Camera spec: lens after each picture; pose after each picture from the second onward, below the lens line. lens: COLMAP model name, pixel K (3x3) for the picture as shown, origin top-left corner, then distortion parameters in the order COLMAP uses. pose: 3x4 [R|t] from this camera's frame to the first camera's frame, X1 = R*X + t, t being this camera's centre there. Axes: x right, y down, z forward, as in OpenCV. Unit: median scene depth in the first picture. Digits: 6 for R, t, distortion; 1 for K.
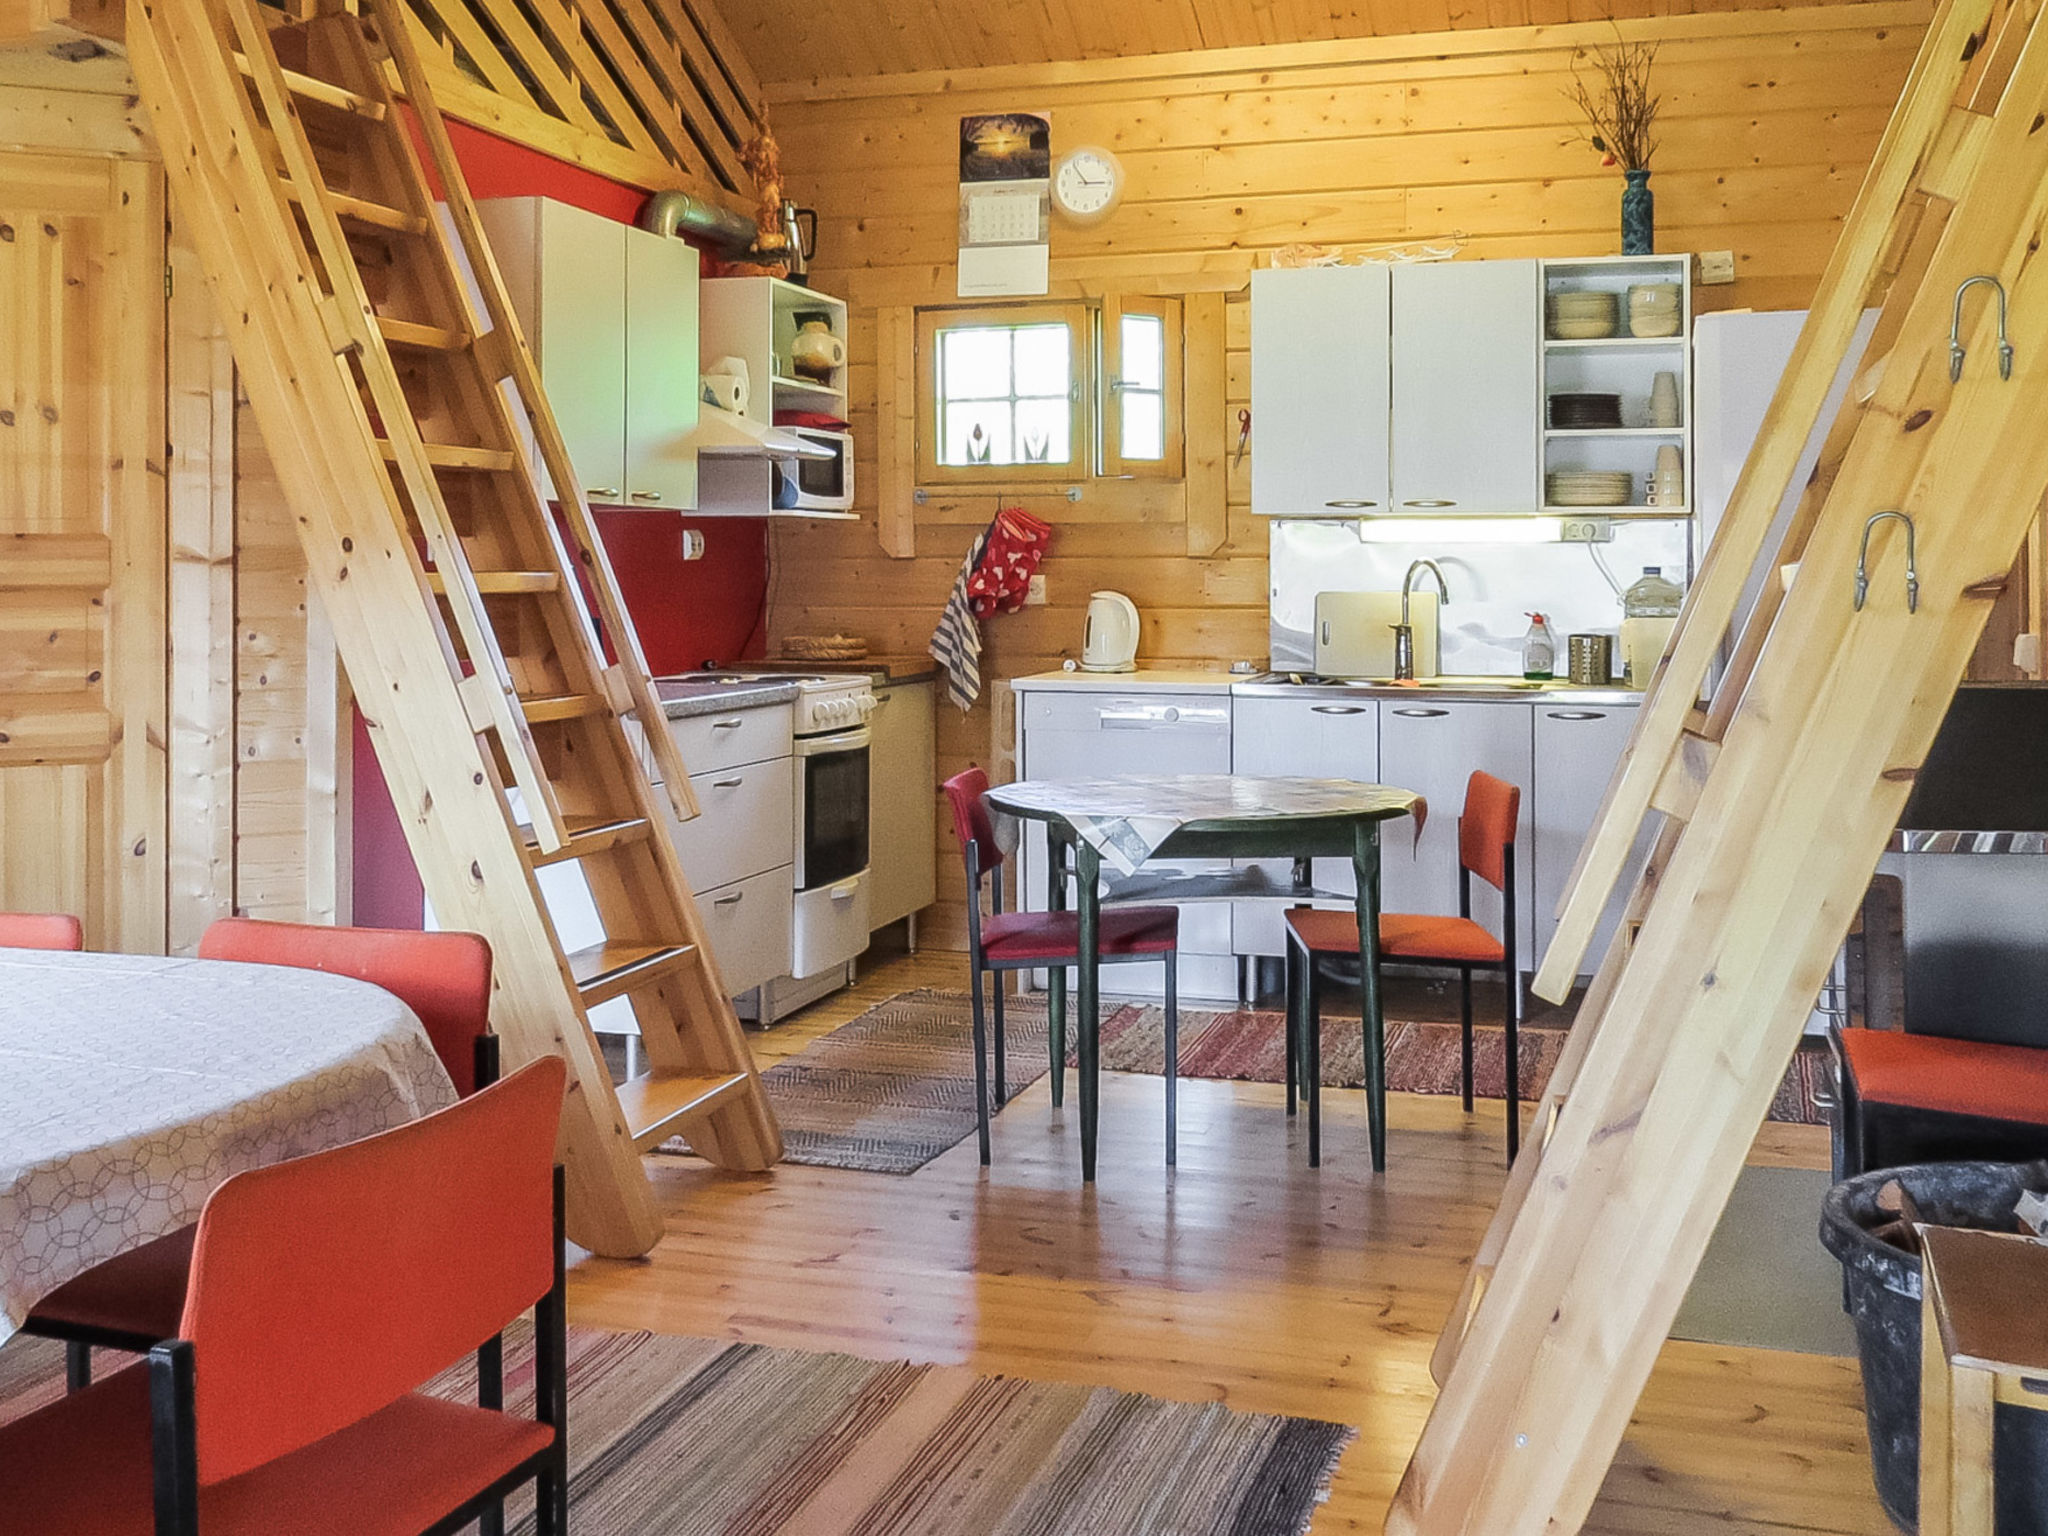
lens RADIAL K [[2093.7, 0, 1024.0], [0, 2093.7, 768.0], [0, 0, 1]] dist [-0.000079, 0.001729]
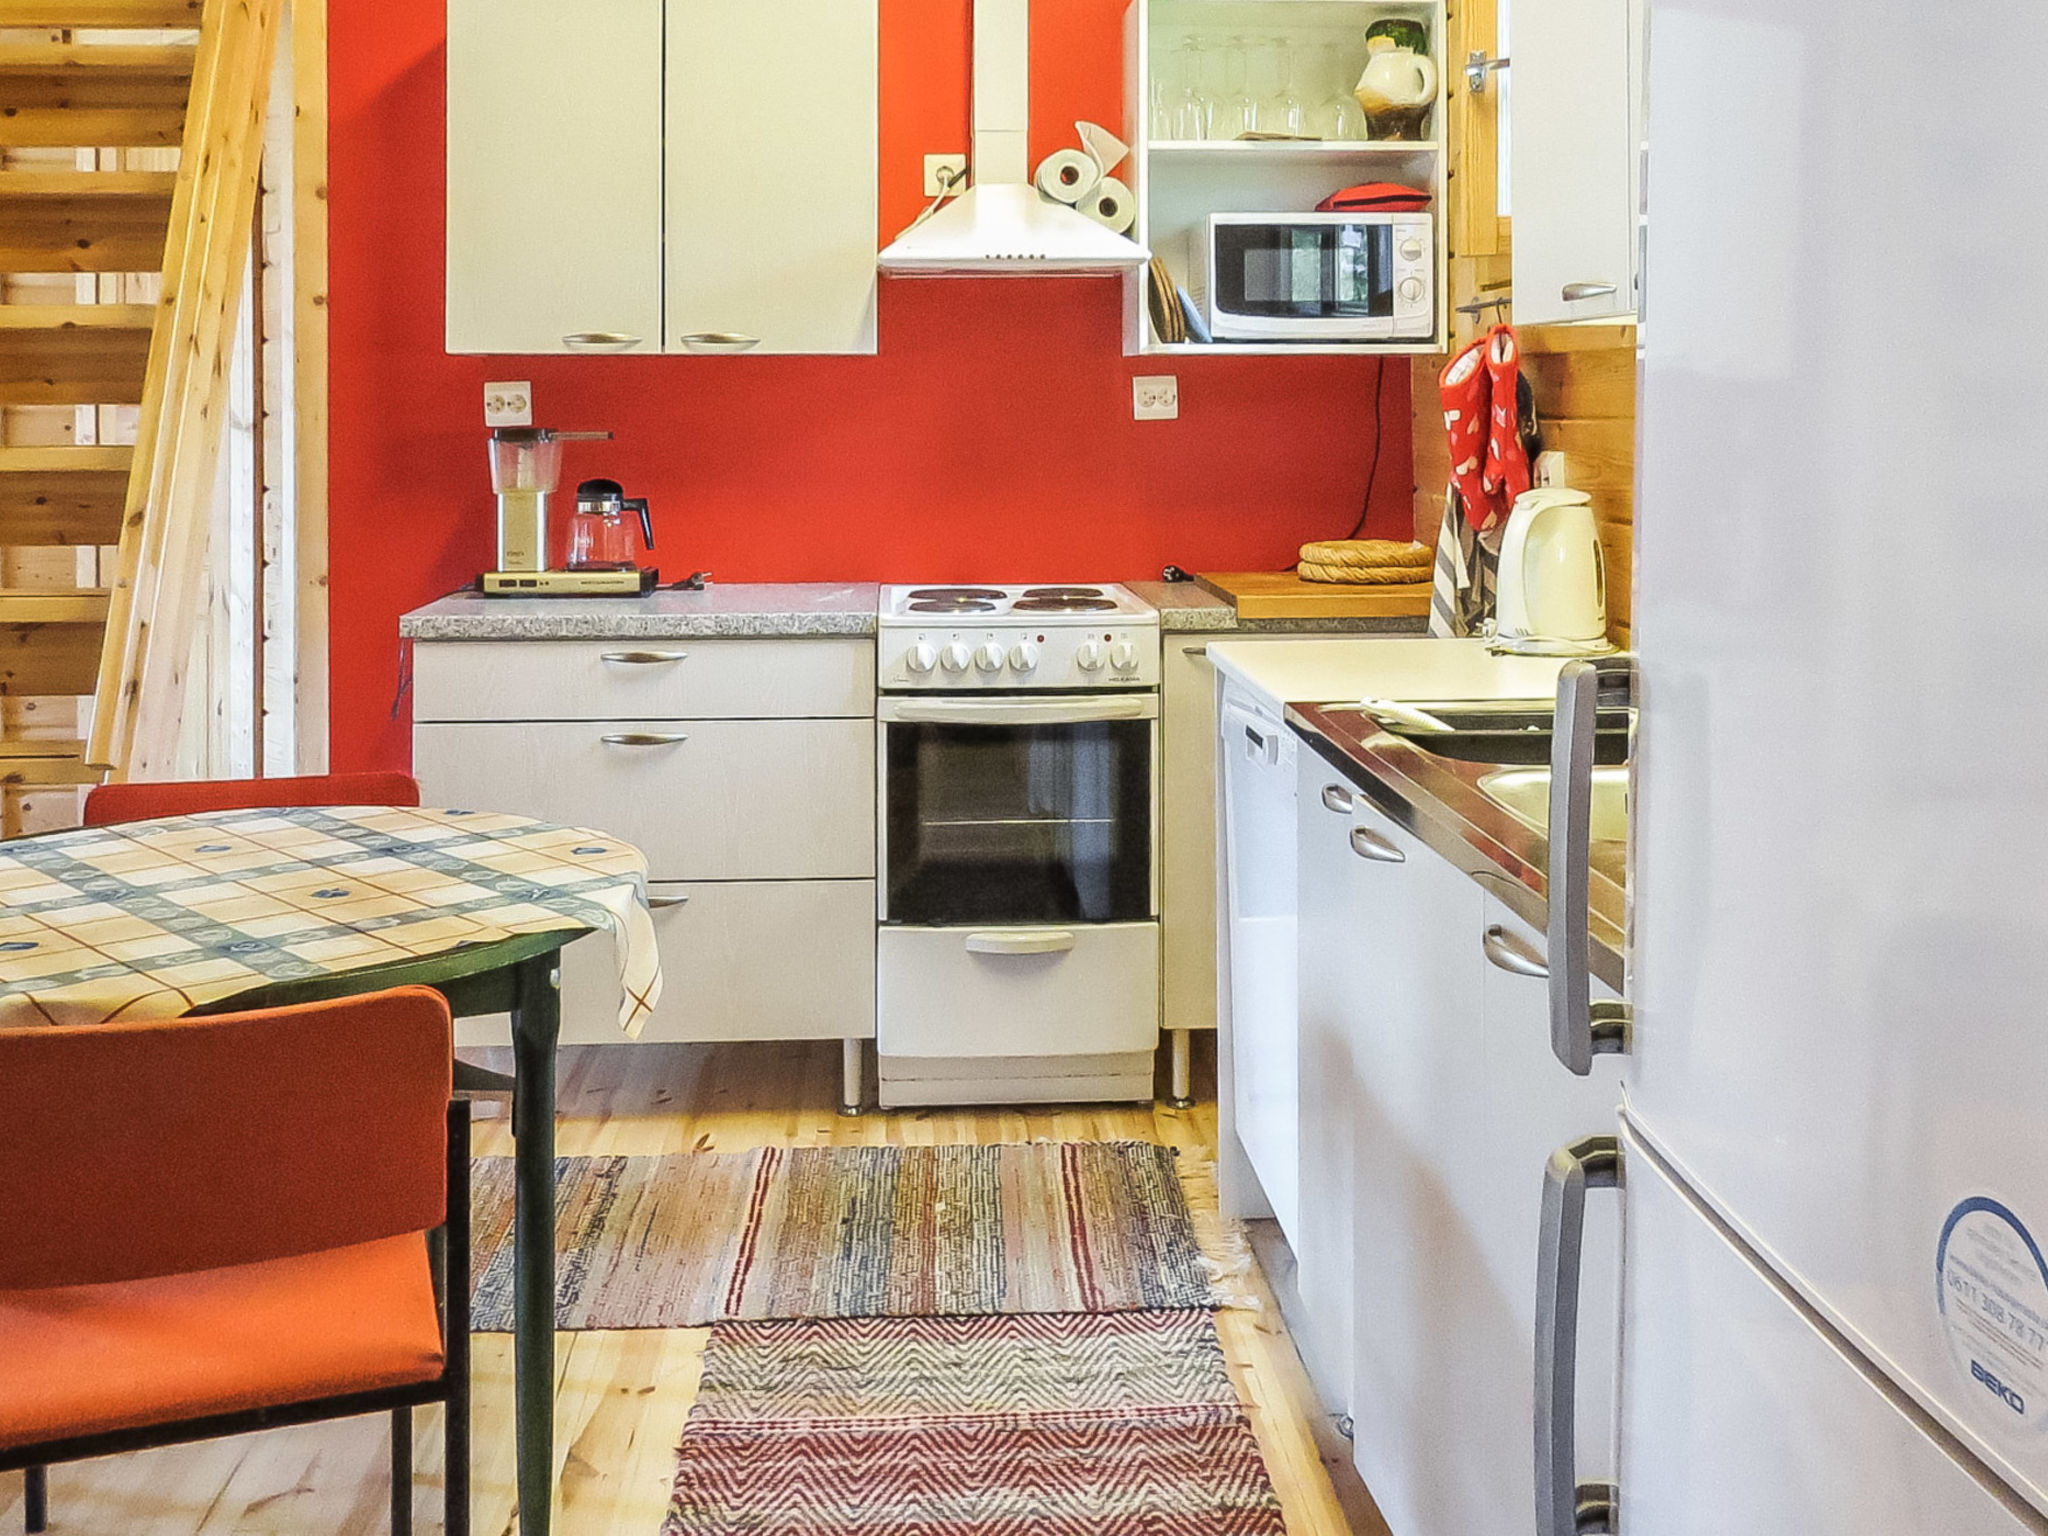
lens RADIAL K [[2093.7, 0, 1024.0], [0, 2093.7, 768.0], [0, 0, 1]] dist [-0.000079, 0.001729]
pose [[0.351977, 0.140803, -0.925358, 0.529022], [-0.098189, 0.988720, 0.113096, -0.071017], [0.930844, 0.051053, 0.361832, 0.802327]]
